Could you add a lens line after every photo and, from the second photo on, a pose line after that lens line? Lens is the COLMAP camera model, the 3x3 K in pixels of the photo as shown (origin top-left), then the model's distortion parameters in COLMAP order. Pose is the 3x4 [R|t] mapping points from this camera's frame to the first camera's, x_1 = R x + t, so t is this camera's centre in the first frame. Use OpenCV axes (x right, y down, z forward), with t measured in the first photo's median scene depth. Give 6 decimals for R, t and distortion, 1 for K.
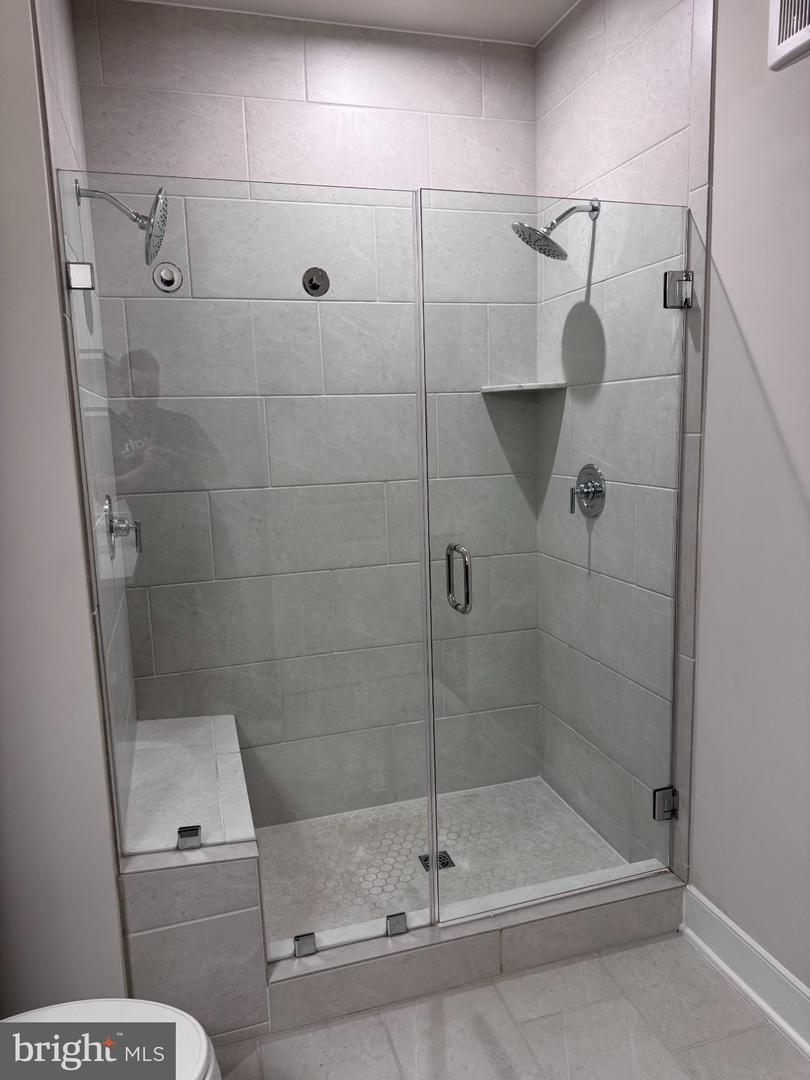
lens RADIAL K [[758.1, 0, 405.0], [0, 758.1, 540.0], [0, 0, 1]] dist [0.155641, -0.254398]
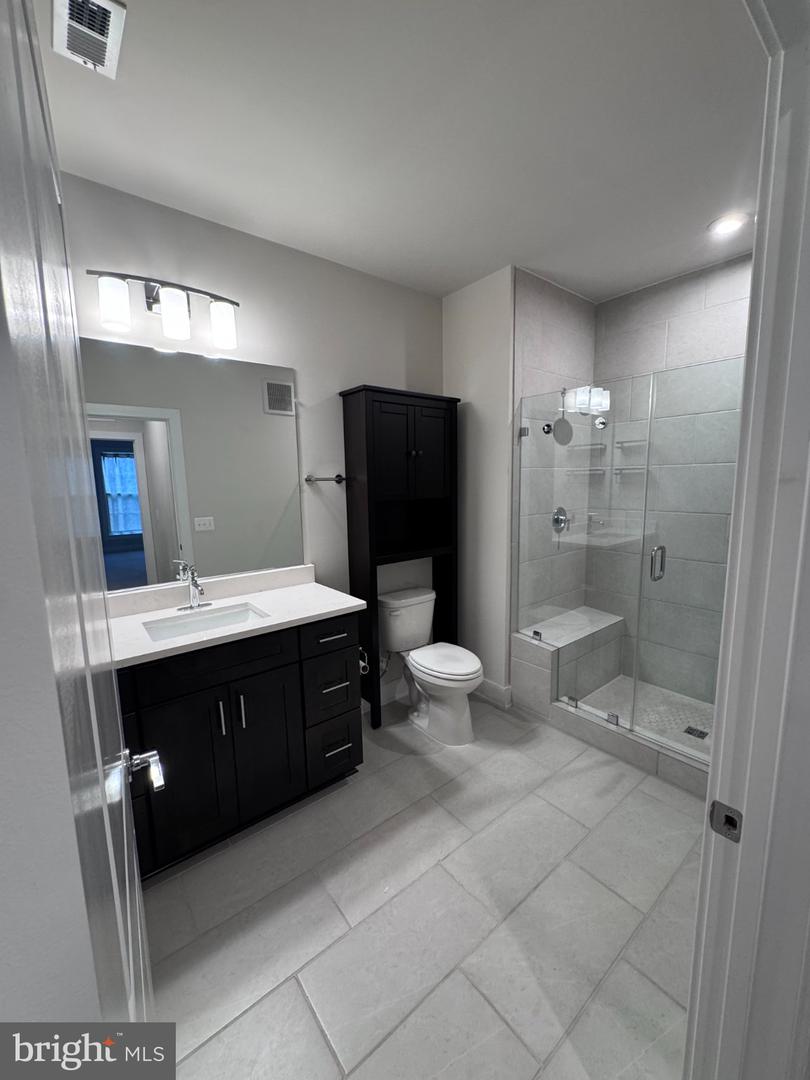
lens RADIAL K [[433.6, 0, 405.0], [0, 433.6, 540.0], [0, 0, 1]] dist [-0.000476, -0.000030]
pose [[0.370086, 0.155716, -0.915854, 0.788095], [-0.136192, 0.984295, 0.112319, -0.042756], [0.918960, 0.083164, 0.385481, -0.022588]]
